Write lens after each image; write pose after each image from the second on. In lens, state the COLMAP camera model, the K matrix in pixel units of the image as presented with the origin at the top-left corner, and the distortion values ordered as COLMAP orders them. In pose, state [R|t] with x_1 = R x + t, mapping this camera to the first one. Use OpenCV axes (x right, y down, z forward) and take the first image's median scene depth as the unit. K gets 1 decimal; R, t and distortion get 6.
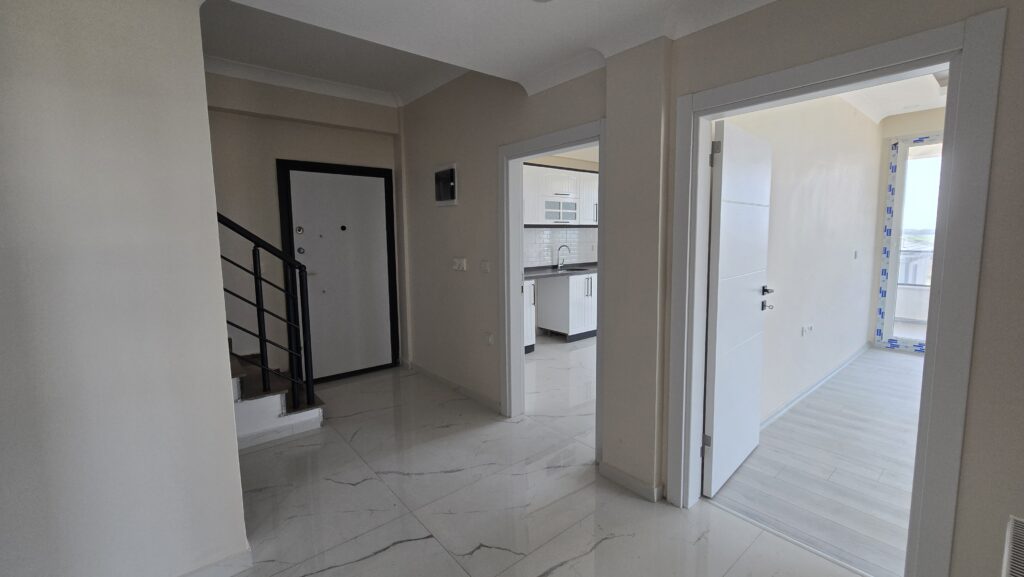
lens RADIAL K [[420.4, 0, 514.8], [0, 420.4, 273.1], [0, 0, 1]] dist [-0.004820, 0.001689]
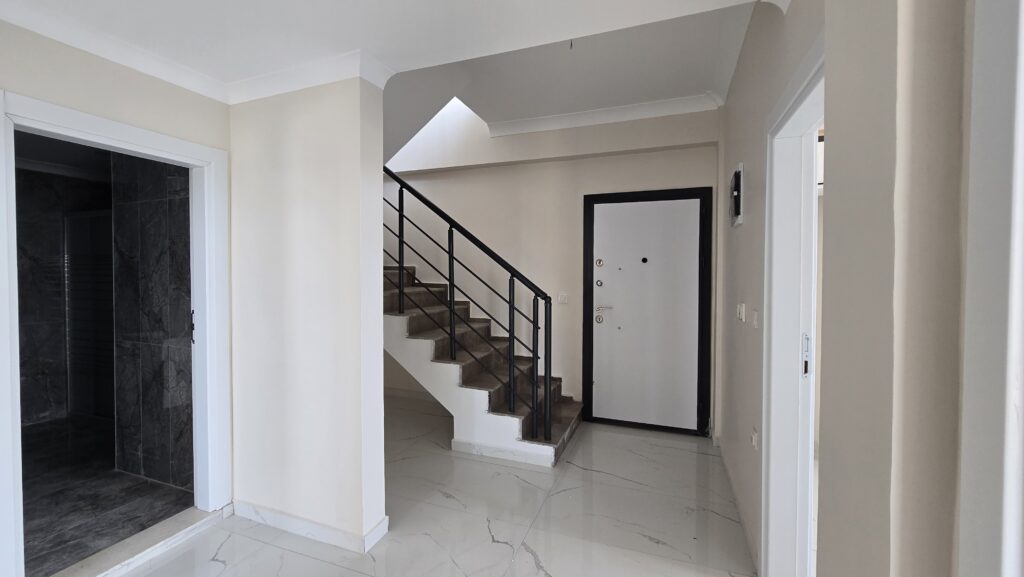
lens RADIAL K [[420.4, 0, 513.6], [0, 420.4, 280.2], [0, 0, 1]] dist [-0.004820, 0.001689]
pose [[0.496957, 0.028834, -0.867296, 0.267367], [-0.088798, 0.995891, -0.017772, -0.027341], [0.863220, 0.085847, 0.497475, 0.358486]]
